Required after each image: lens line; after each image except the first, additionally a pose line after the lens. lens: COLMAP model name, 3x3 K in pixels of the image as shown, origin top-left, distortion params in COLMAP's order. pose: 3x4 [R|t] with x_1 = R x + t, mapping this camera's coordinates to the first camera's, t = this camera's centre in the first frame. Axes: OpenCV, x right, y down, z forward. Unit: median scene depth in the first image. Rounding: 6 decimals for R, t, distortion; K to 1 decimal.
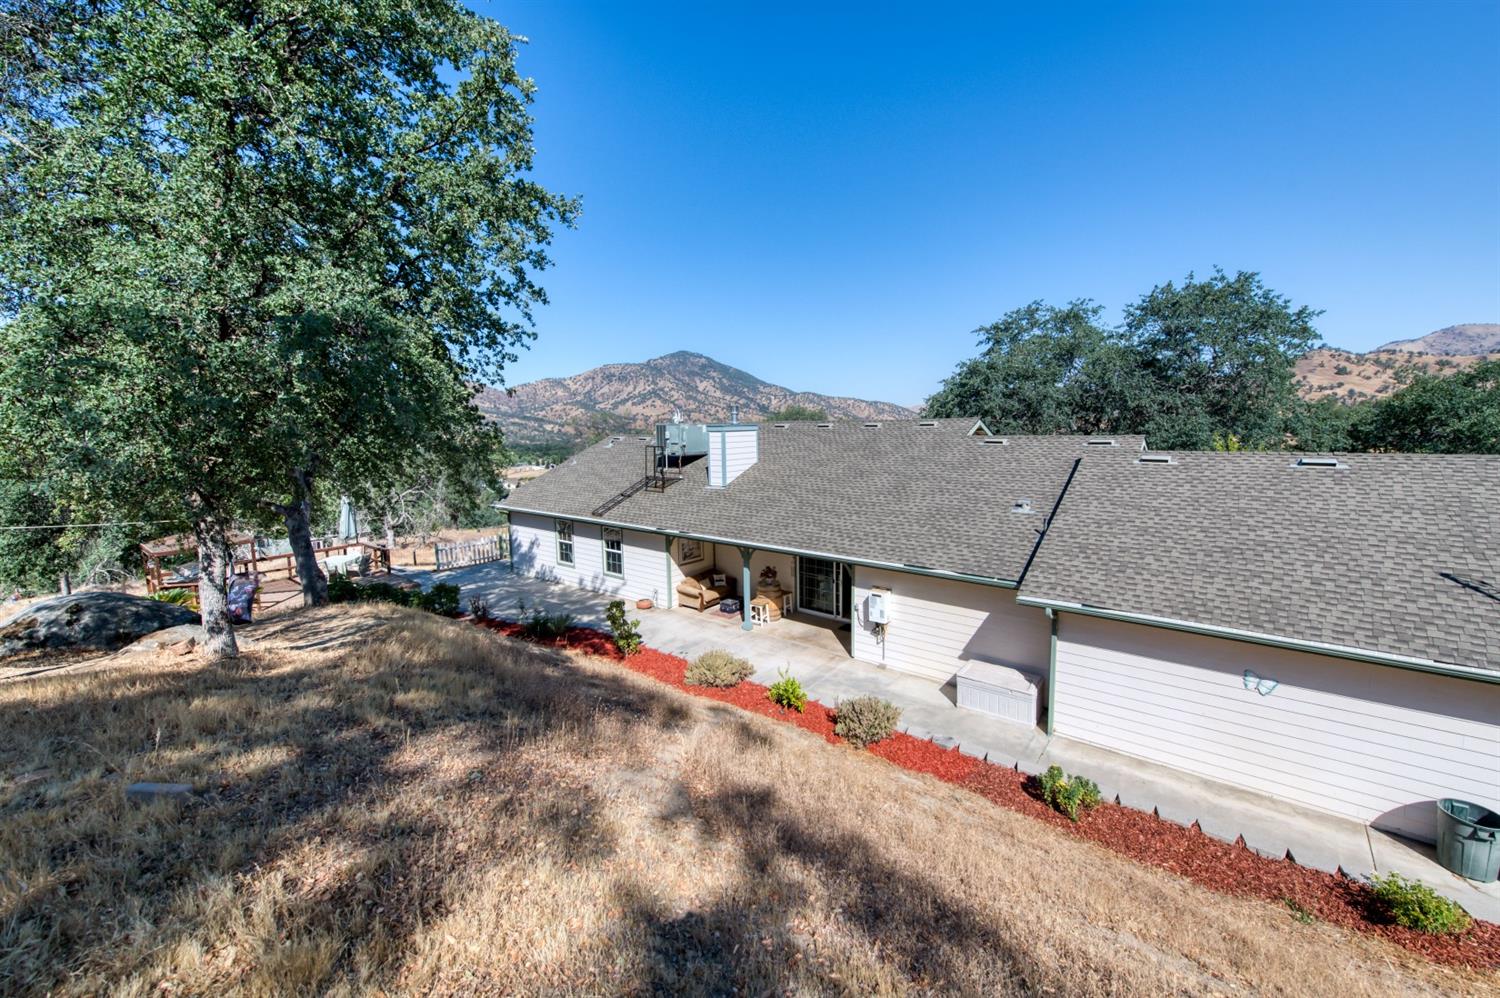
lens RADIAL K [[610.5, 0, 749.4], [0, 610.5, 497.6], [0, 0, 1]] dist [0.002500, 0.000071]
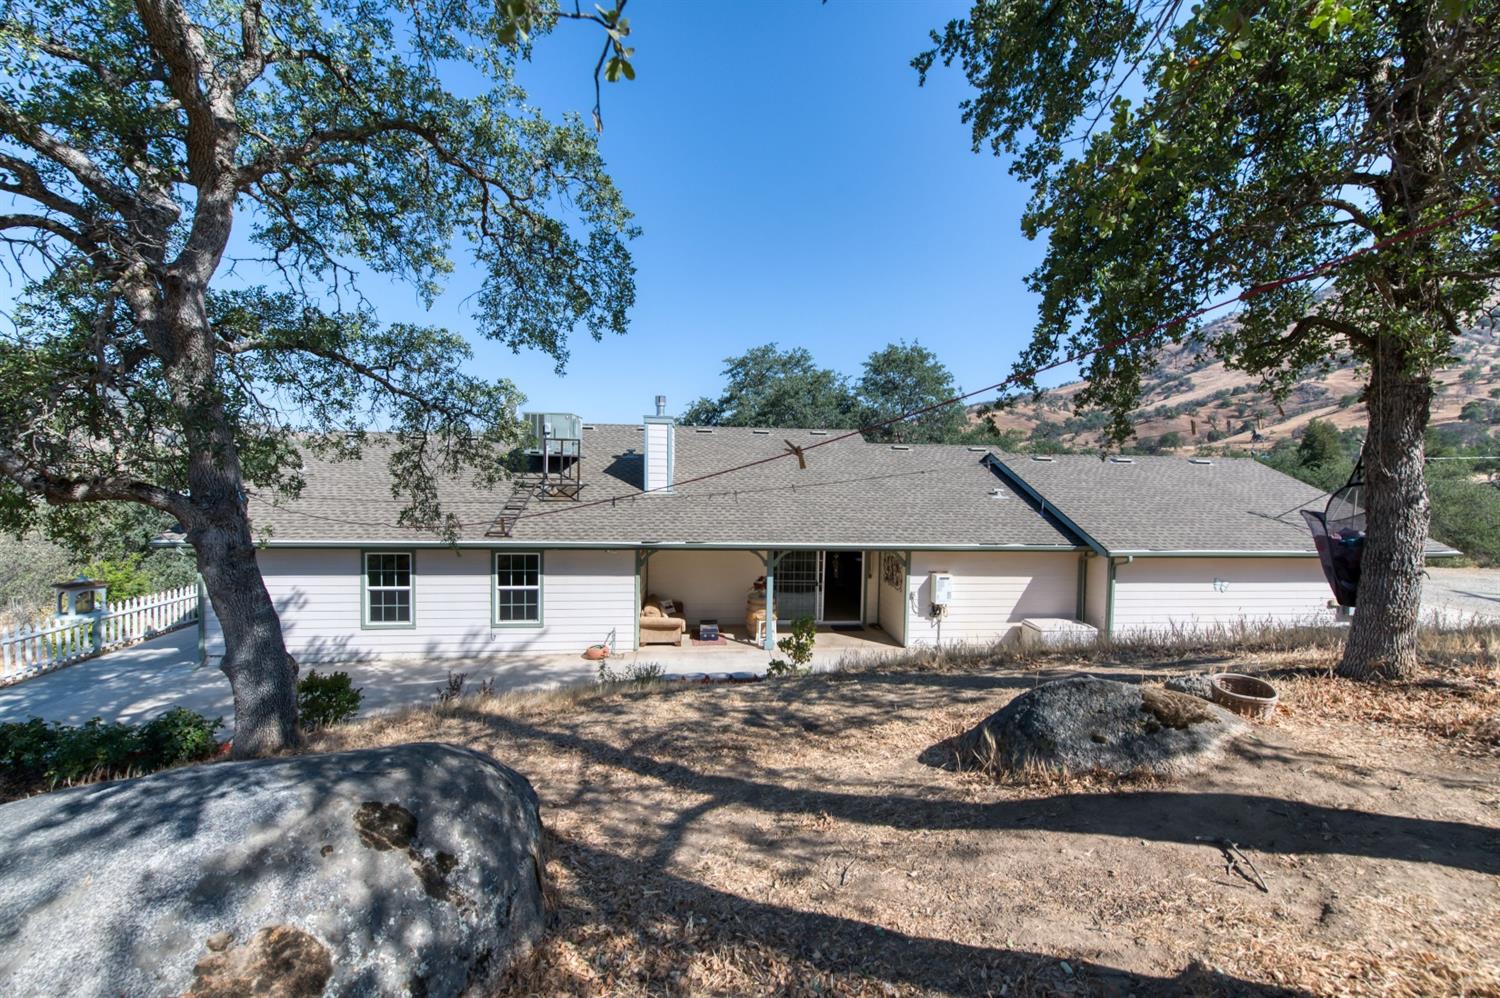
lens RADIAL K [[610.5, 0, 750.1], [0, 610.5, 497.4], [0, 0, 1]] dist [0.002500, 0.000071]
pose [[0.695911, -0.004225, 0.718116, -0.521103], [0.059891, 0.996840, -0.052175, 0.037450], [-0.715626, 0.079318, 0.693965, 0.332239]]
